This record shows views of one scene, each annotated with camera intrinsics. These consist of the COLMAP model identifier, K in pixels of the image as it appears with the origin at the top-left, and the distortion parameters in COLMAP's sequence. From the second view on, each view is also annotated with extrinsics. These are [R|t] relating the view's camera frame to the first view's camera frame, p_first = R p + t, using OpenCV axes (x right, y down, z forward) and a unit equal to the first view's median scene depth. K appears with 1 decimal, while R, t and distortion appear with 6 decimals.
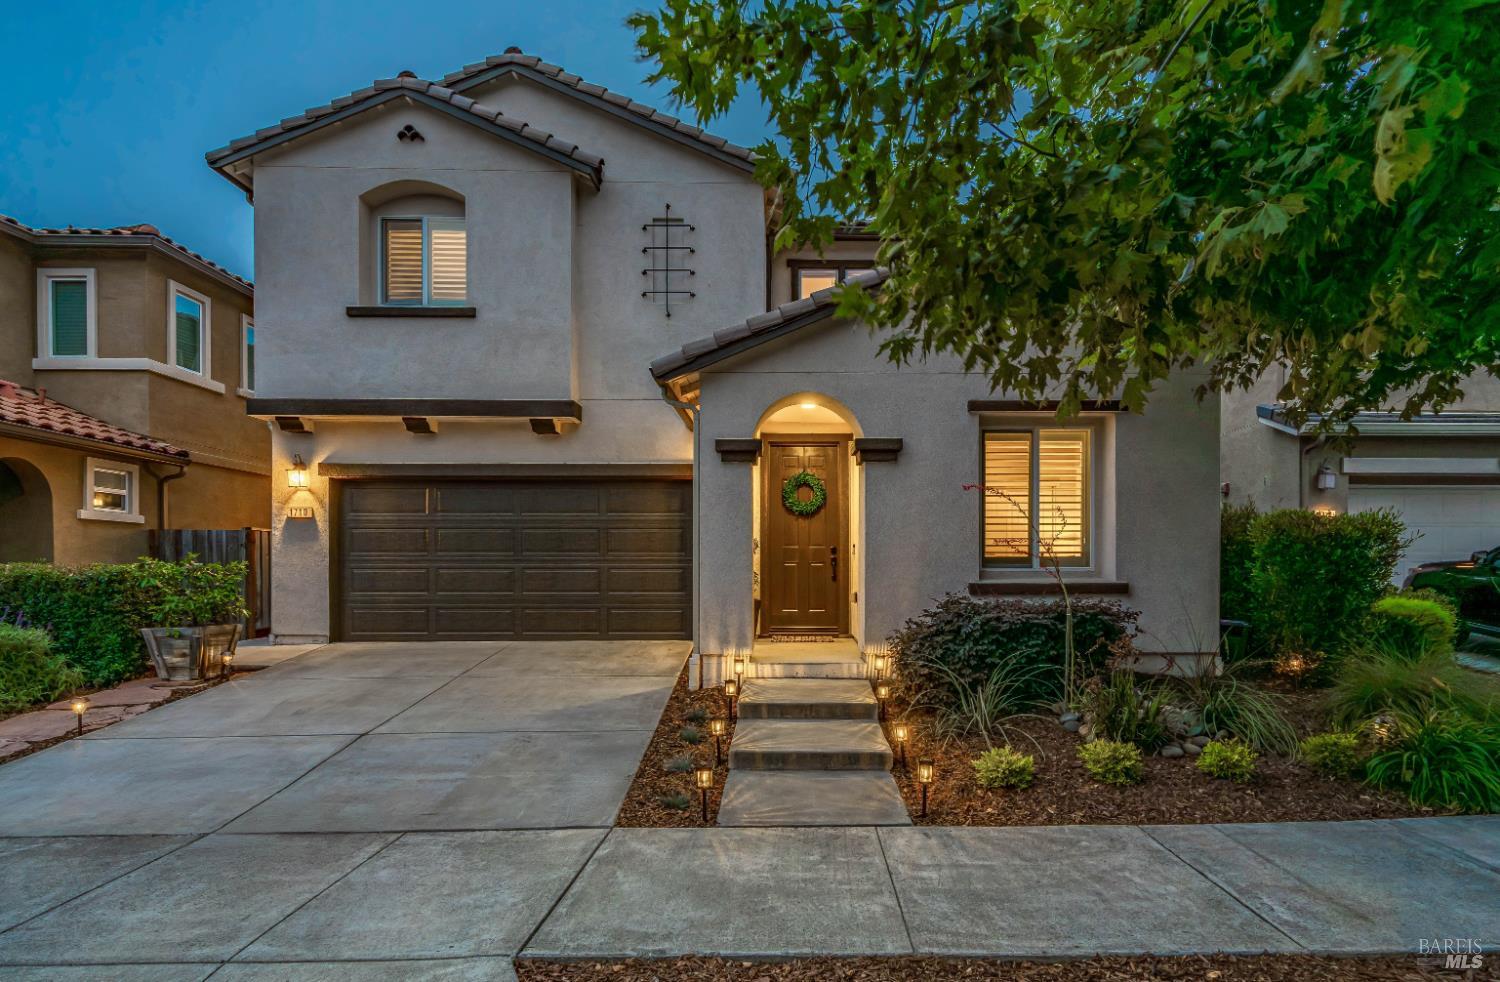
lens RADIAL K [[806.1, 0, 750.2], [0, 806.1, 541.9], [0, 0, 1]] dist [-0.000255, -0.000225]
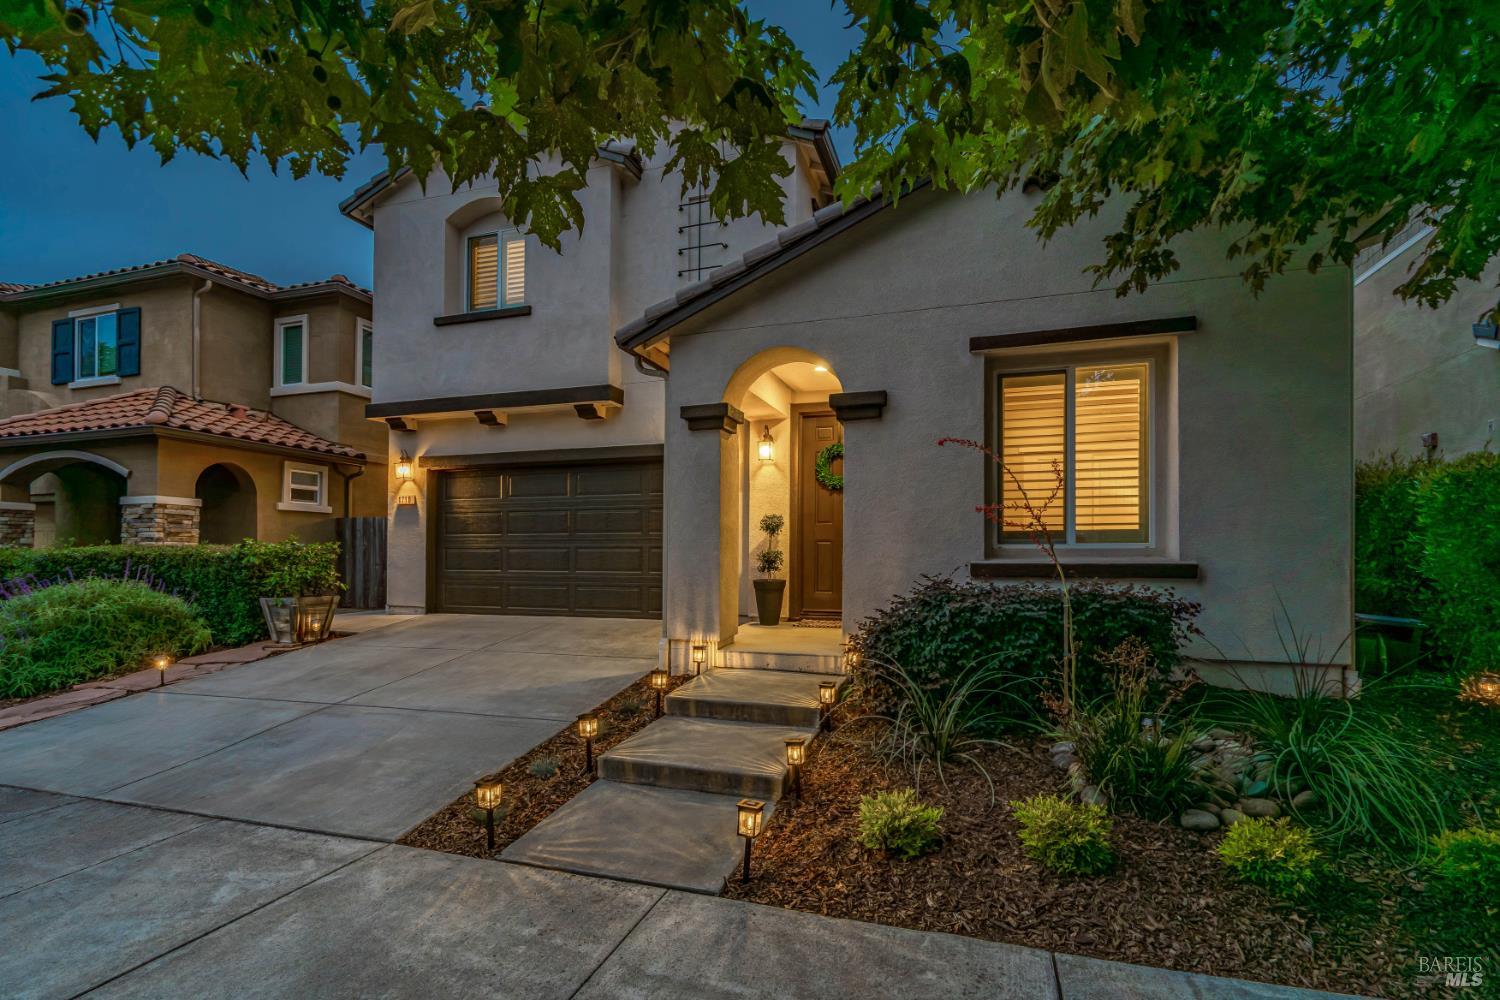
lens RADIAL K [[688.9, 0, 758.1], [0, 688.9, 523.0], [0, 0, 1]] dist [-0.001209, 0.000095]
pose [[0.947863, -0.014387, -0.318353, 0.277263], [0.011455, 0.999873, -0.011080, 0.015580], [0.318472, 0.006855, 0.947907, 0.267540]]
